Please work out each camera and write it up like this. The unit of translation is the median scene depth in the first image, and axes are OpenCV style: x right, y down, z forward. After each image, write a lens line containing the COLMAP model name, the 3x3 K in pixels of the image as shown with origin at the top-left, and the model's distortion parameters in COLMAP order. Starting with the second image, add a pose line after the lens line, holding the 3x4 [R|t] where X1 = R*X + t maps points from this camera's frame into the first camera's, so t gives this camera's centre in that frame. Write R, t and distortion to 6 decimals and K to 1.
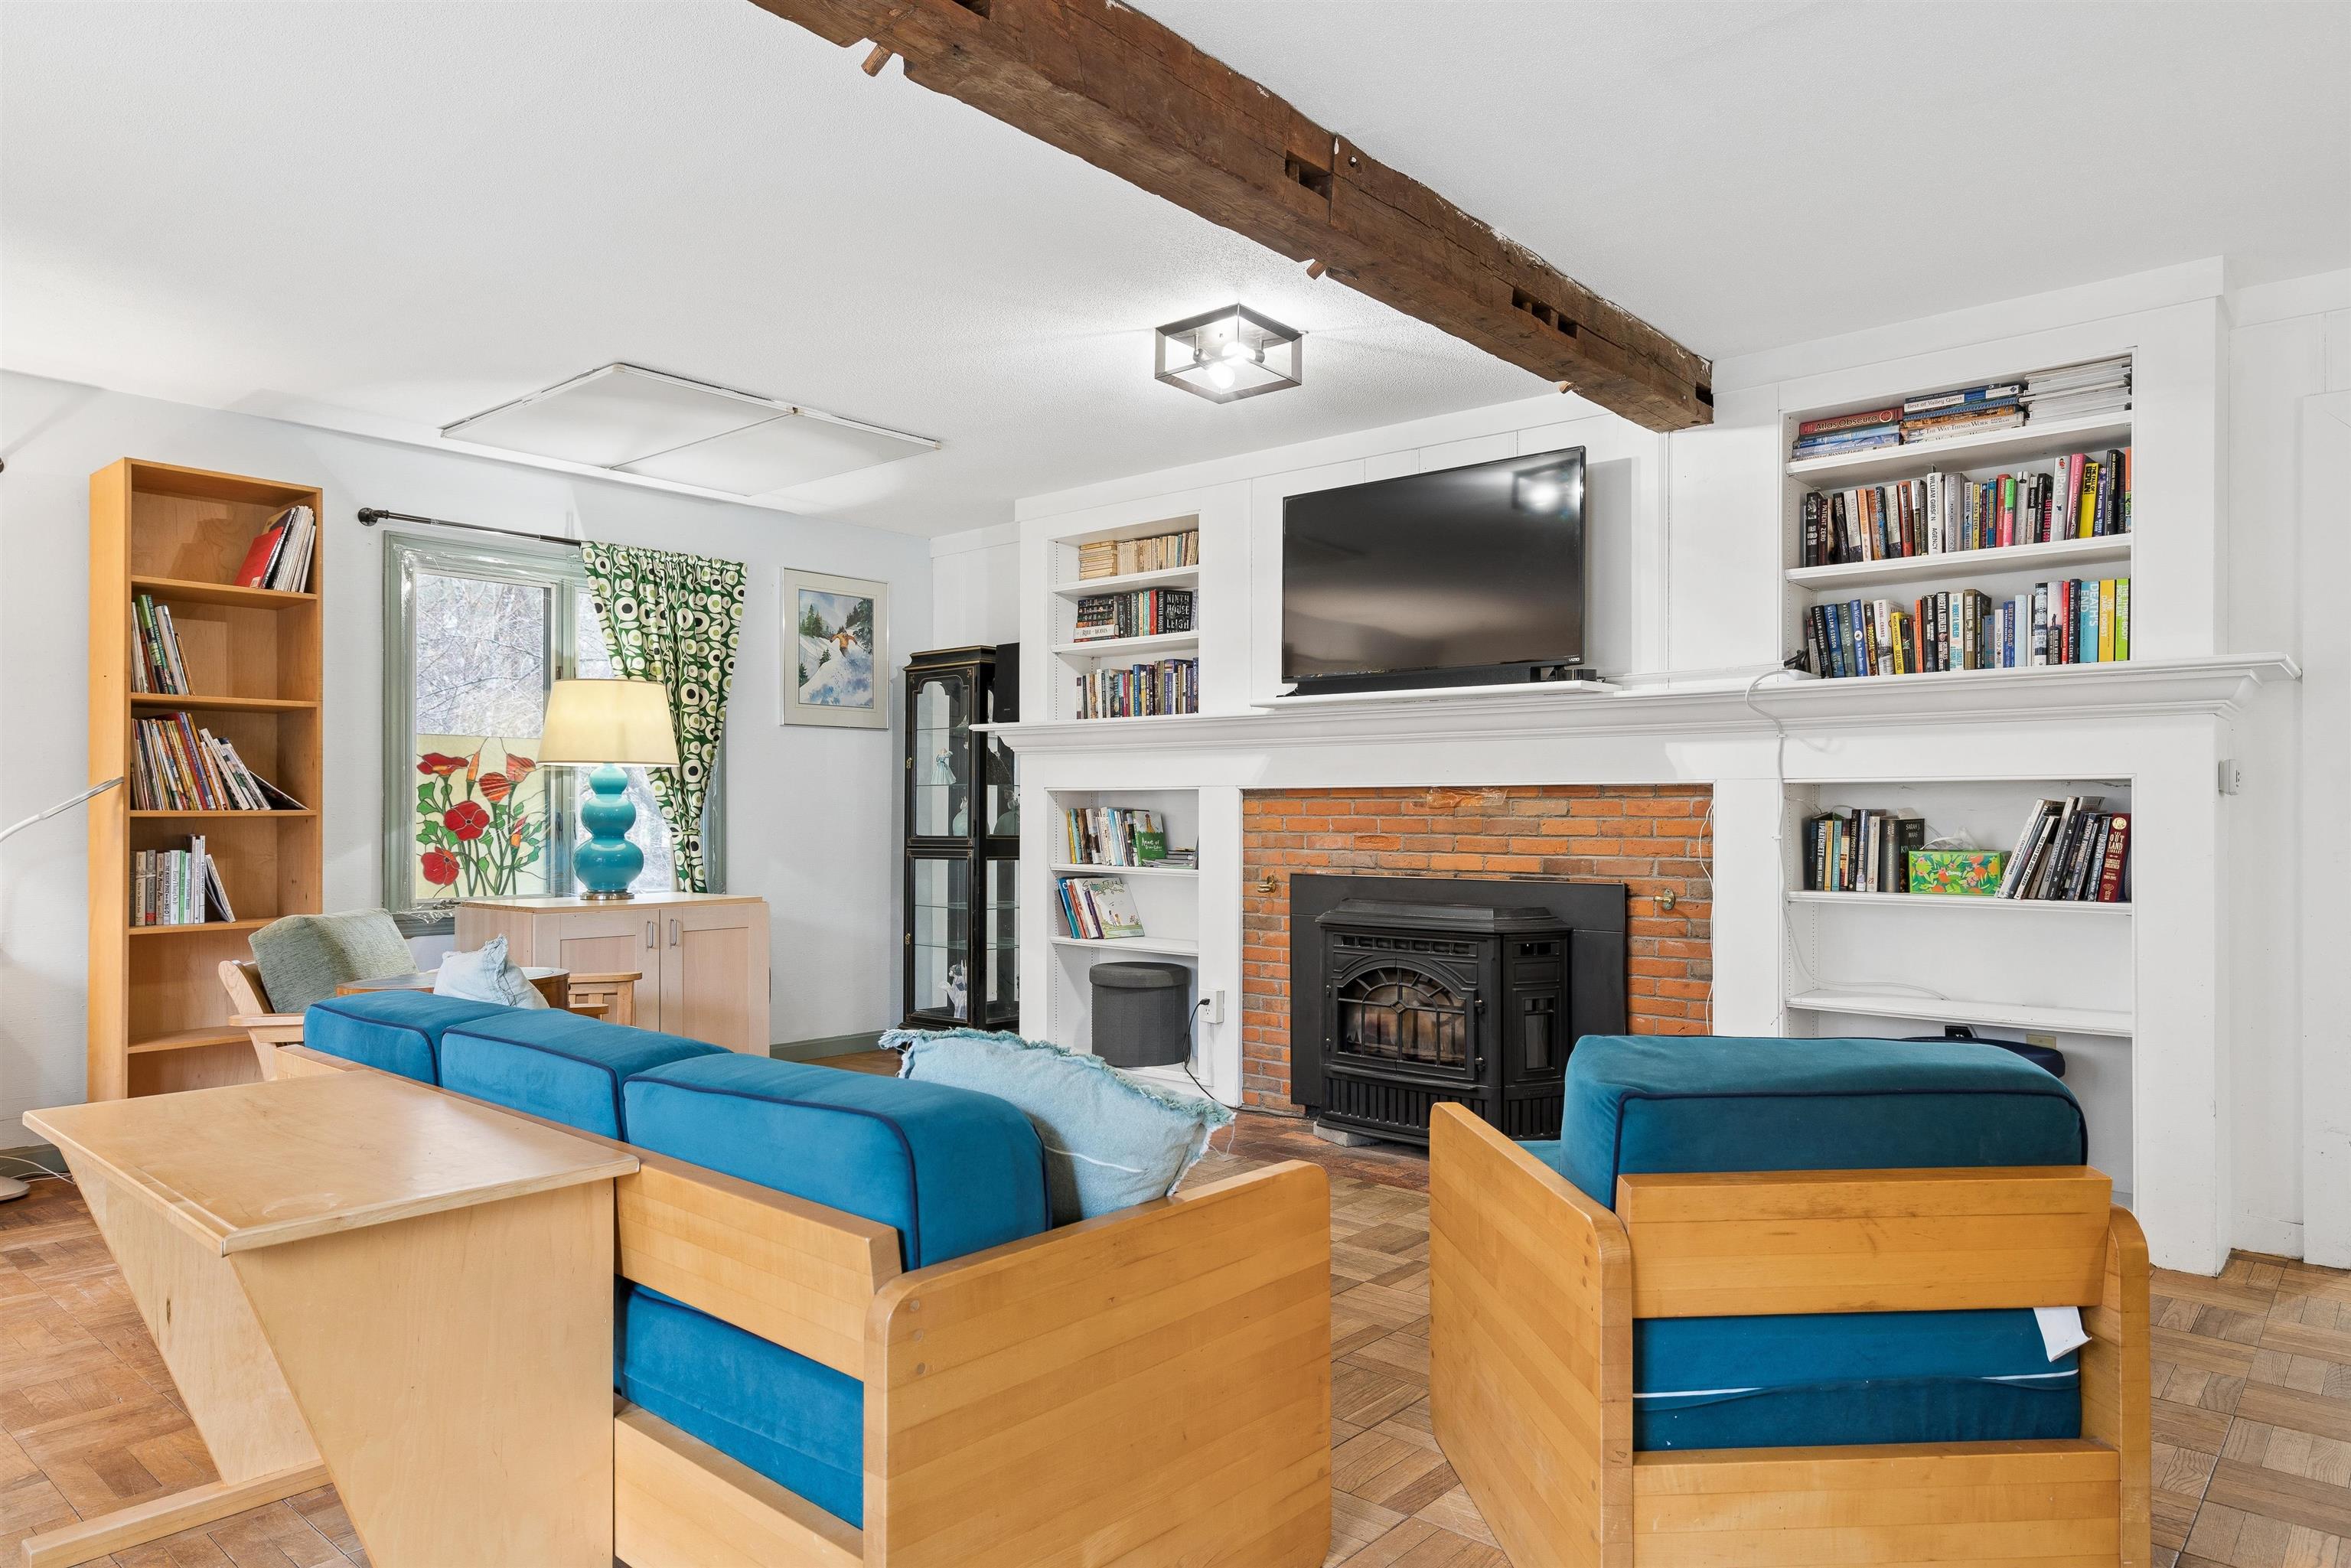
lens RADIAL K [[1469.4, 0, 1157.7], [0, 1469.4, 801.8], [0, 0, 1]] dist [0.012652, -0.000865]
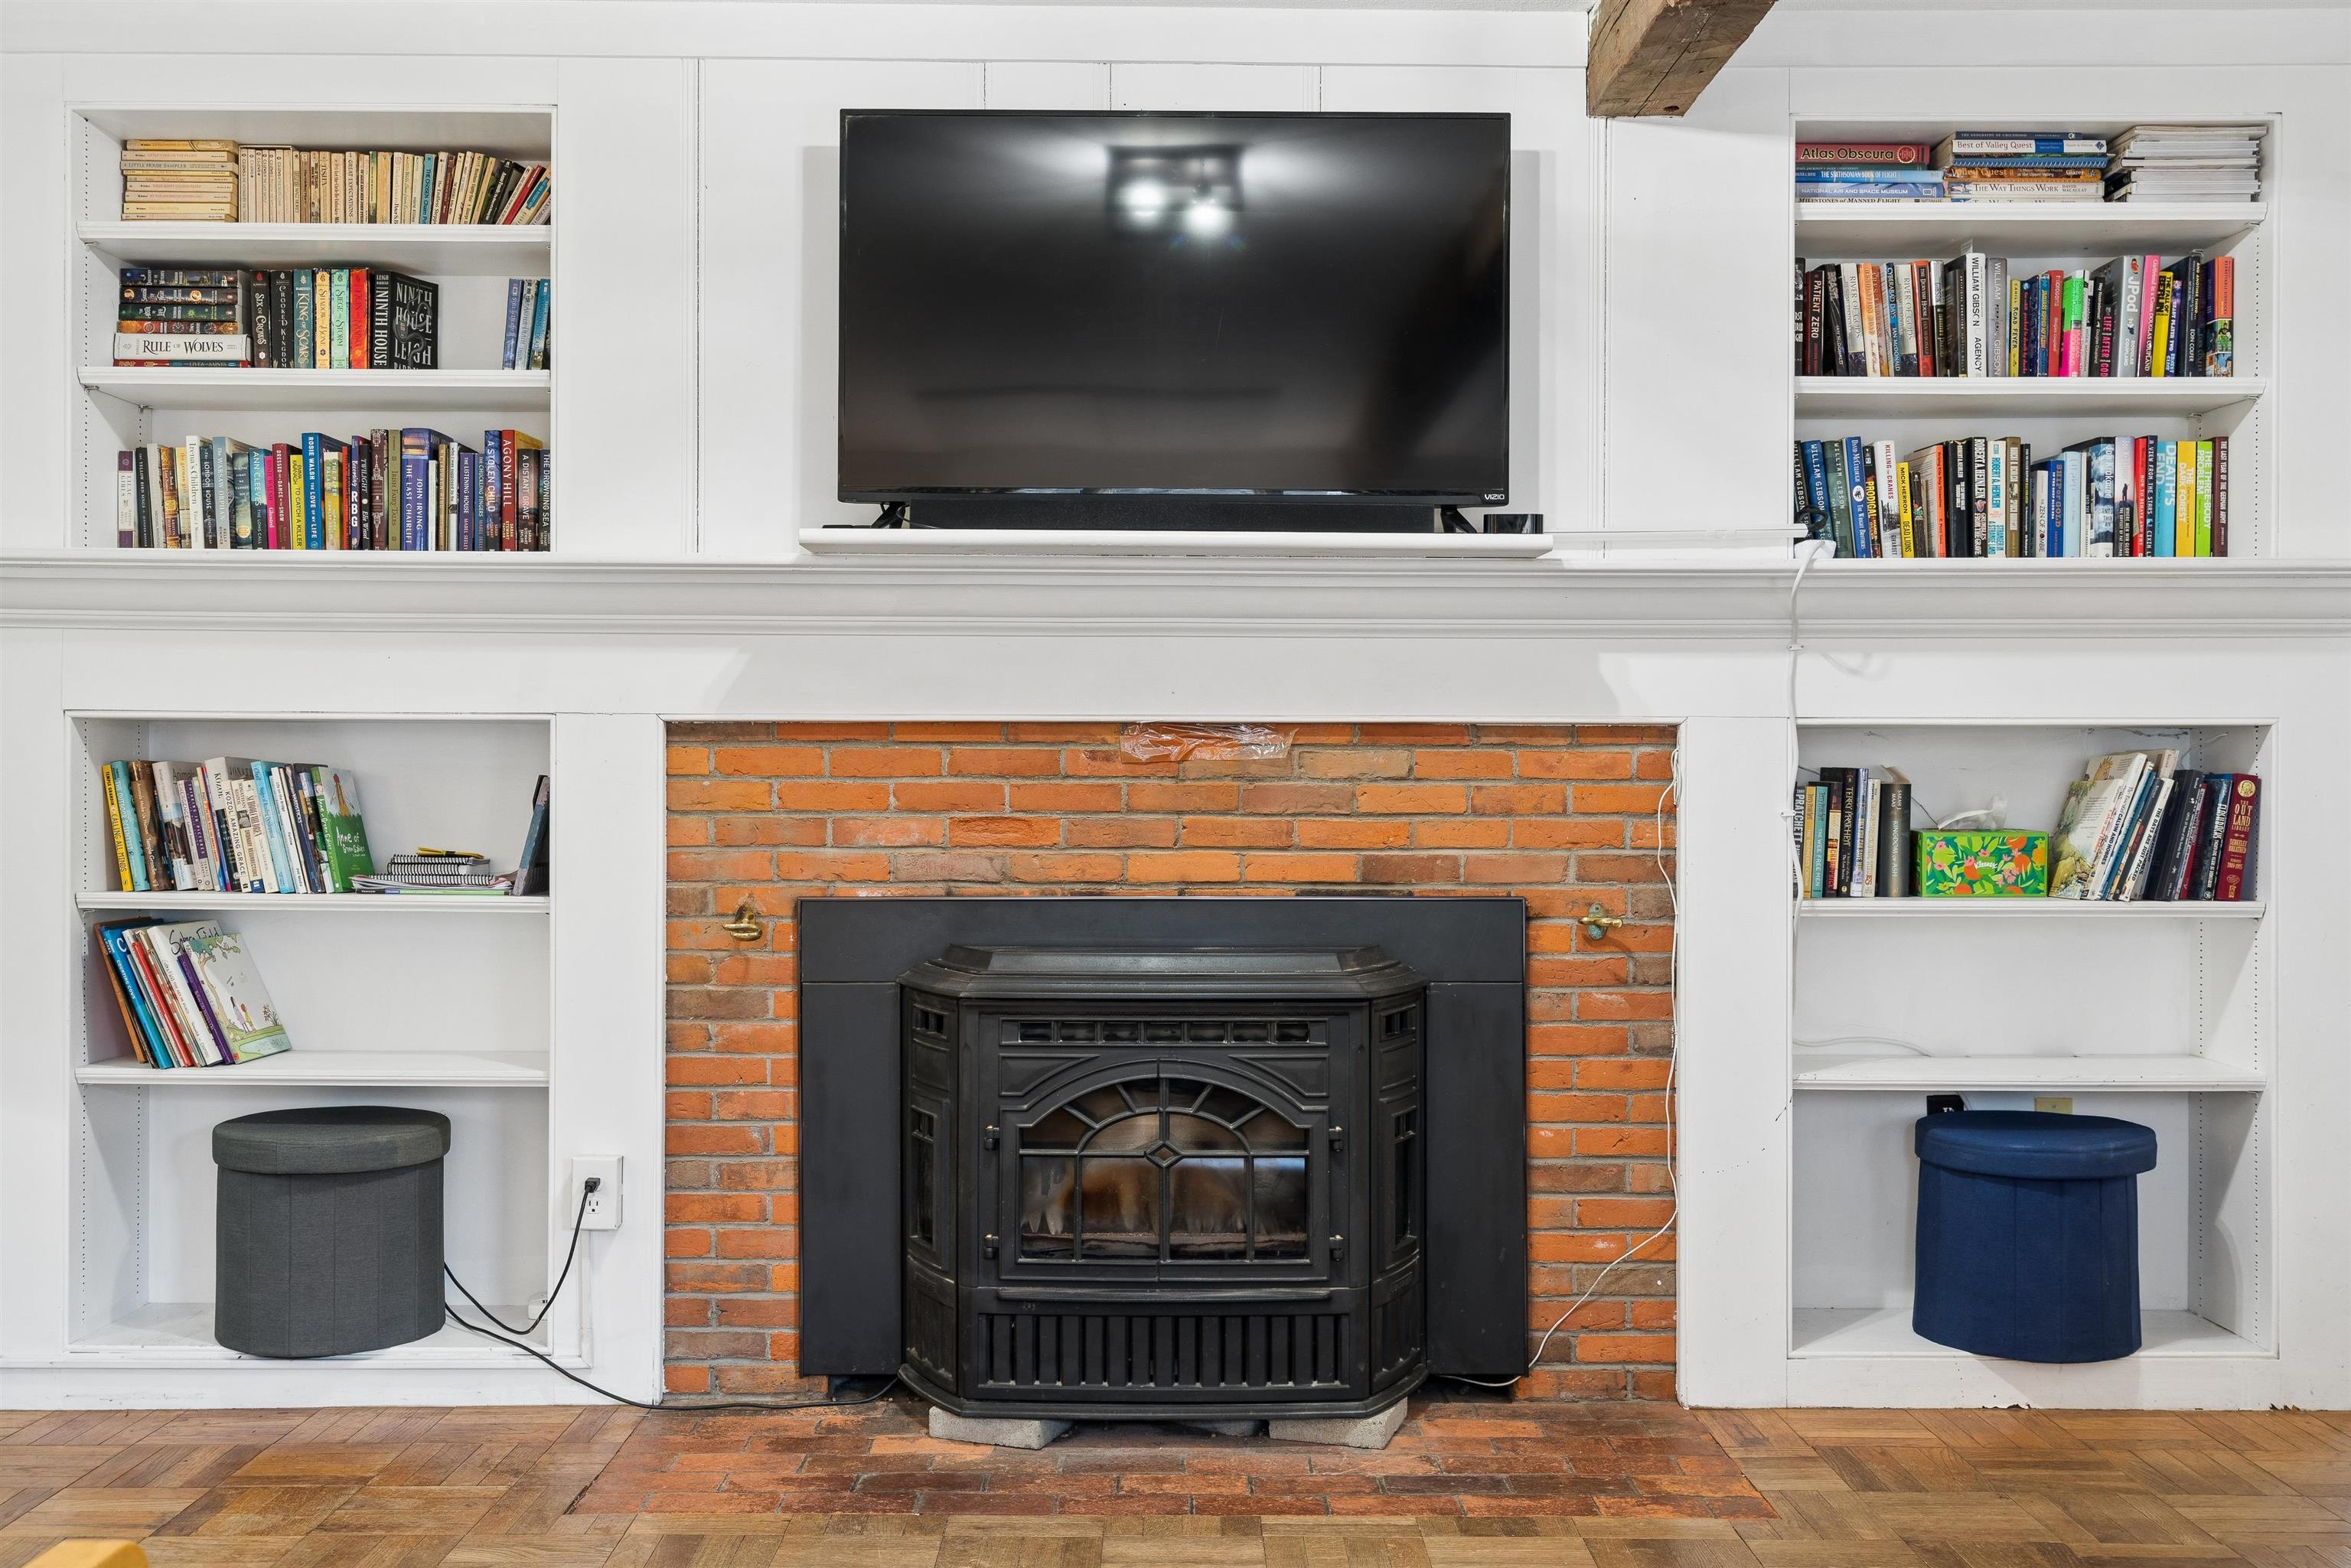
lens RADIAL K [[2395.5, 0, 1173.6], [0, 2395.5, 766.5], [0, 0, 1]] dist [0.008182, 0.000000]
pose [[0.747835, 0.000575, 0.663884, -0.383633], [-0.006191, 0.999962, 0.006108, 0.000182], [-0.663856, -0.008678, 0.747810, 0.378842]]
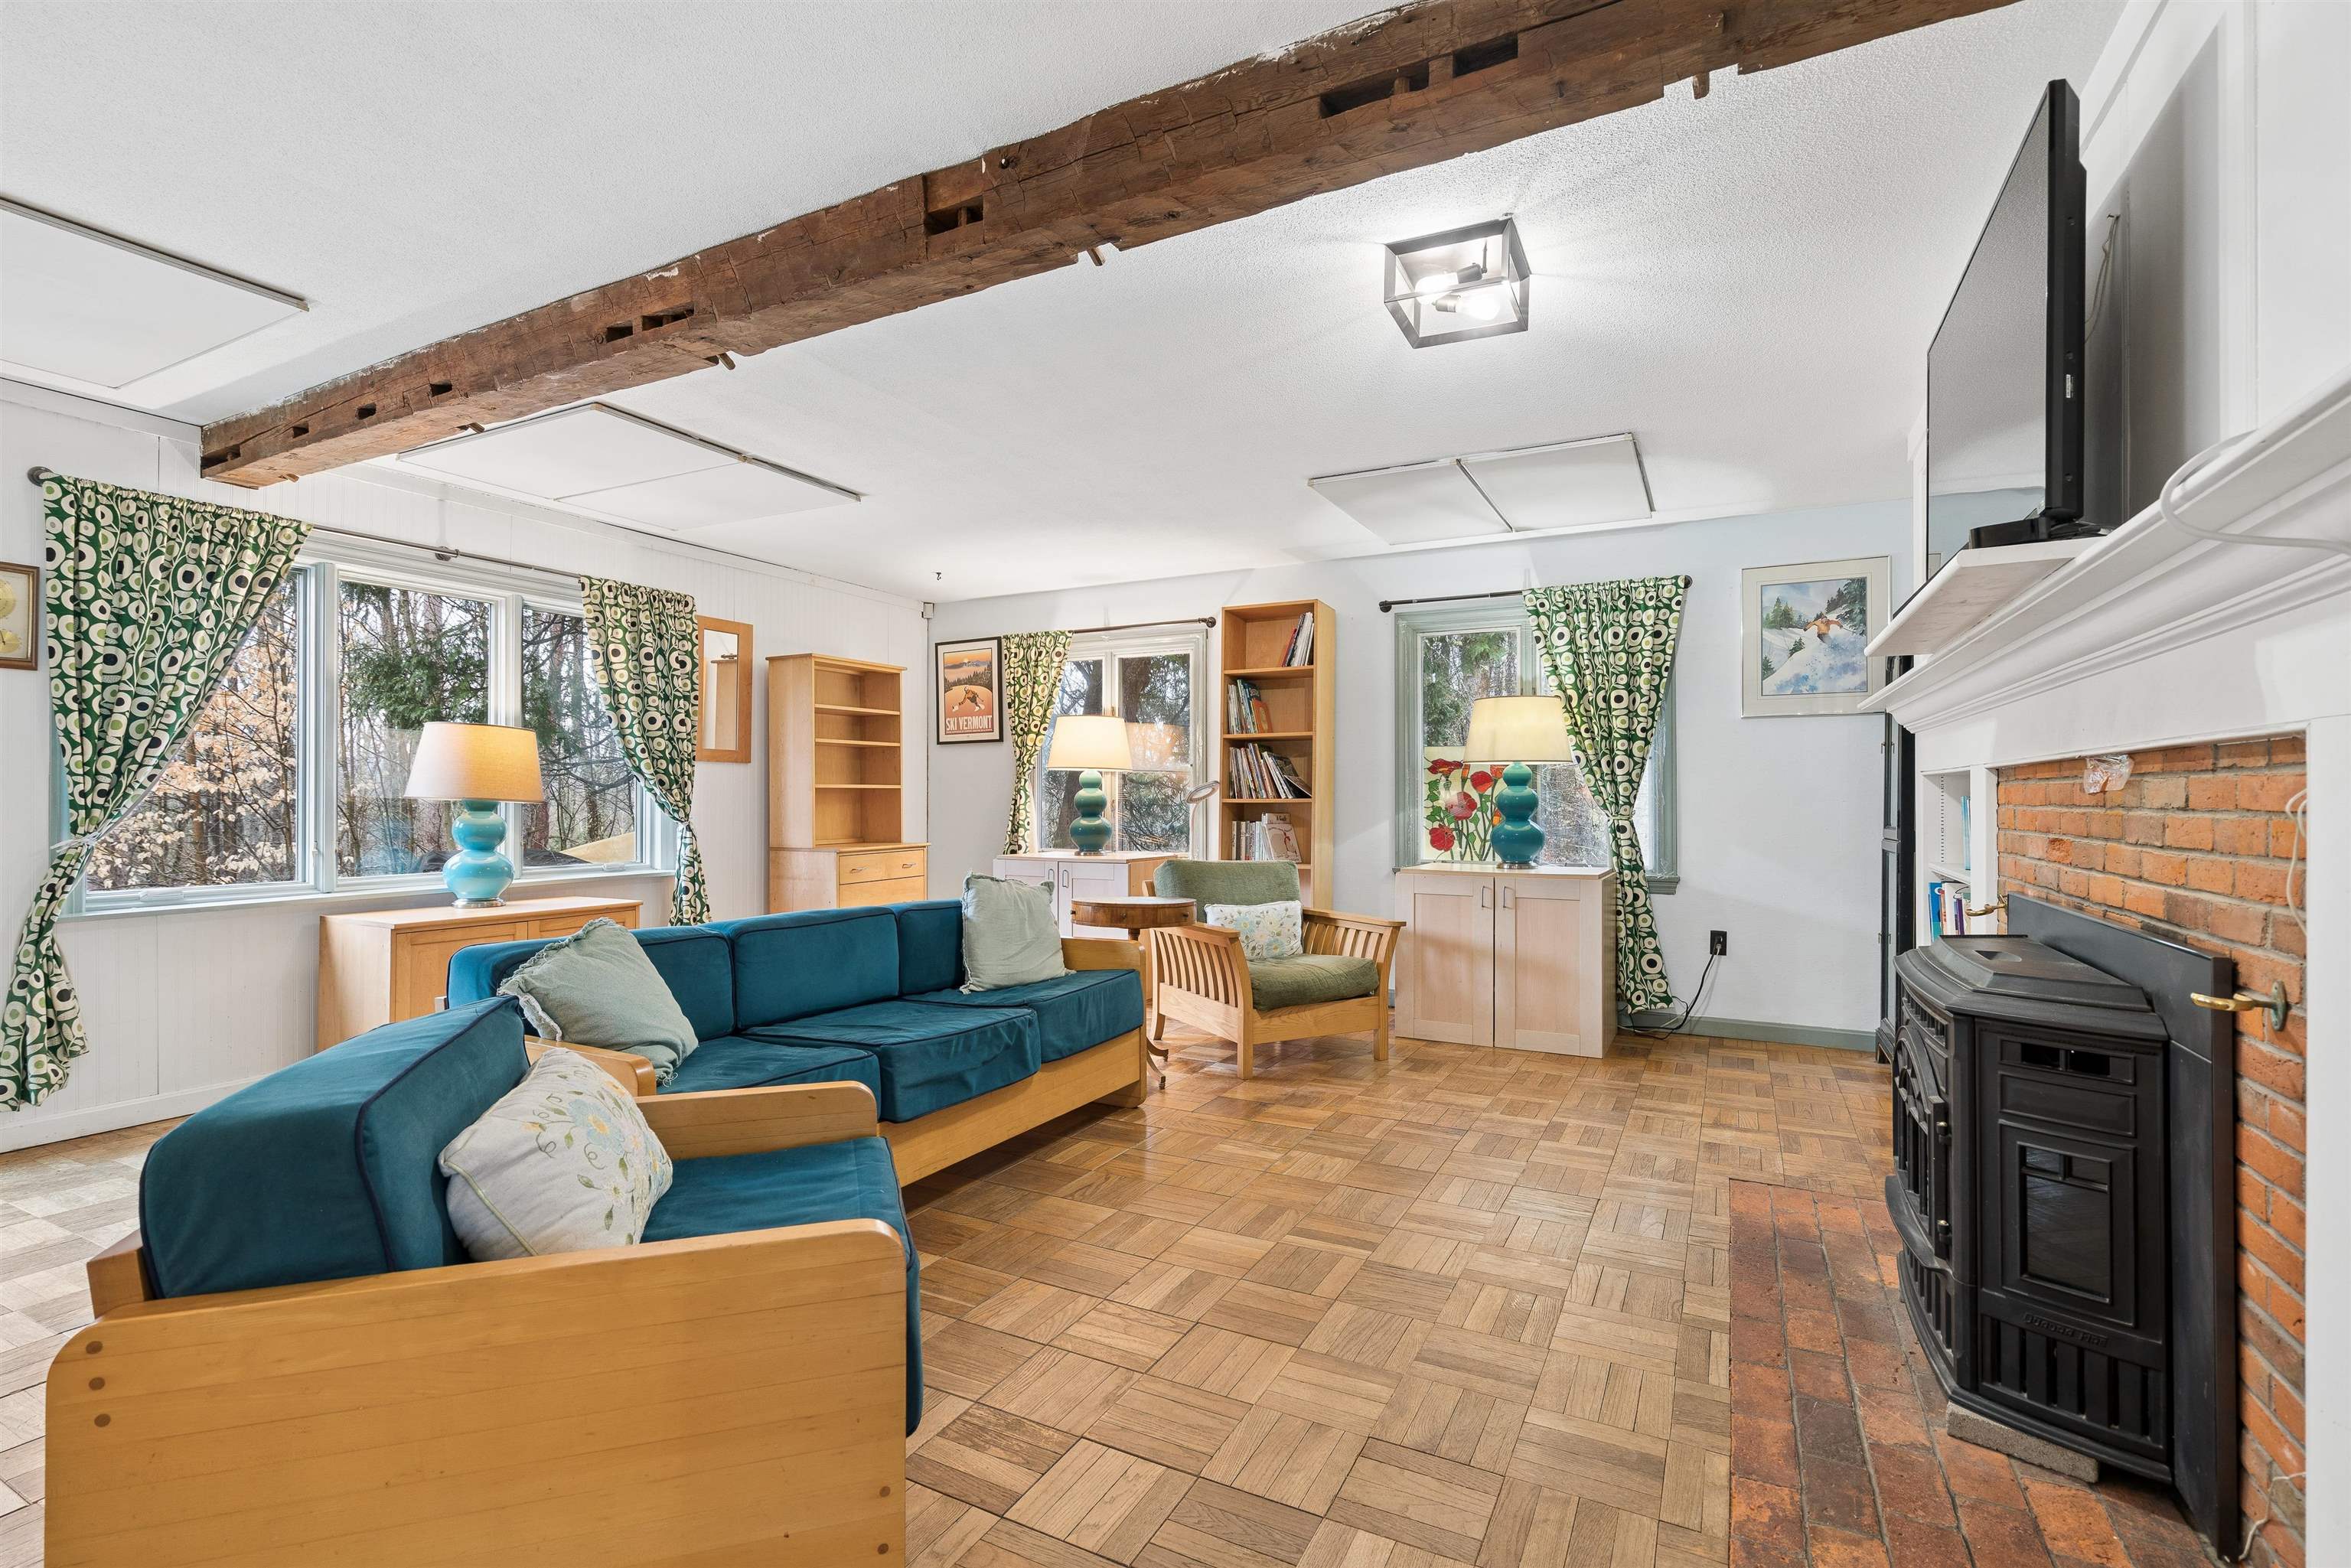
lens RADIAL K [[1064.3, 0, 1171.6], [0, 1064.3, 788.4], [0, 0, 1]] dist [-0.006851, 0.005387]
pose [[0.233814, -0.009734, -0.972233, 0.539427], [0.006021, 0.999945, -0.008563, 0.003657], [0.972263, -0.003851, 0.233860, 0.581430]]
